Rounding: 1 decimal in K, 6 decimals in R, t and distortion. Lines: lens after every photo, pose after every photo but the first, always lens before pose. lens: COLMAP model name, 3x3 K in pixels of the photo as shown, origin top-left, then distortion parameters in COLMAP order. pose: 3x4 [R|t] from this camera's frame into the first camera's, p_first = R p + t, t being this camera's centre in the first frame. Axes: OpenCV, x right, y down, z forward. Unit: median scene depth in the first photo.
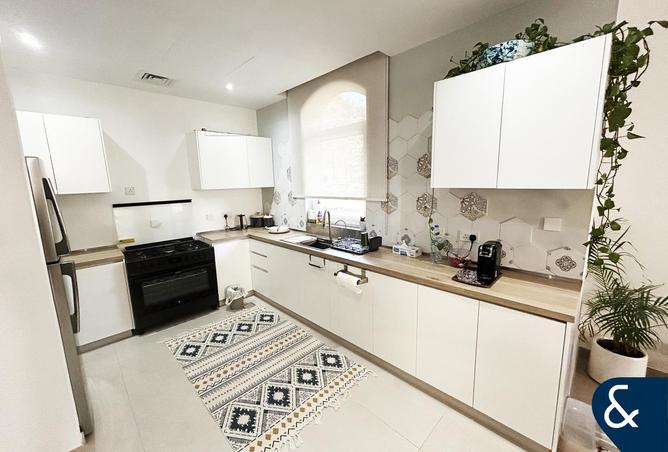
lens RADIAL K [[271.0, 0, 334.0], [0, 271.0, 226.0], [0, 0, 1]] dist [-0.000468, 0.000345]
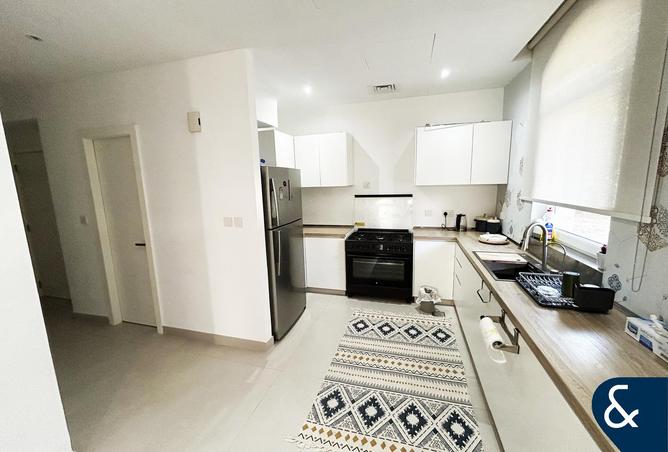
lens RADIAL K [[271.0, 0, 334.0], [0, 271.0, 226.0], [0, 0, 1]] dist [-0.000468, 0.000345]
pose [[0.488419, 0.156033, -0.858546, 0.309951], [-0.130293, 0.985894, 0.105055, -0.060134], [0.862827, 0.060552, 0.501859, 0.270941]]
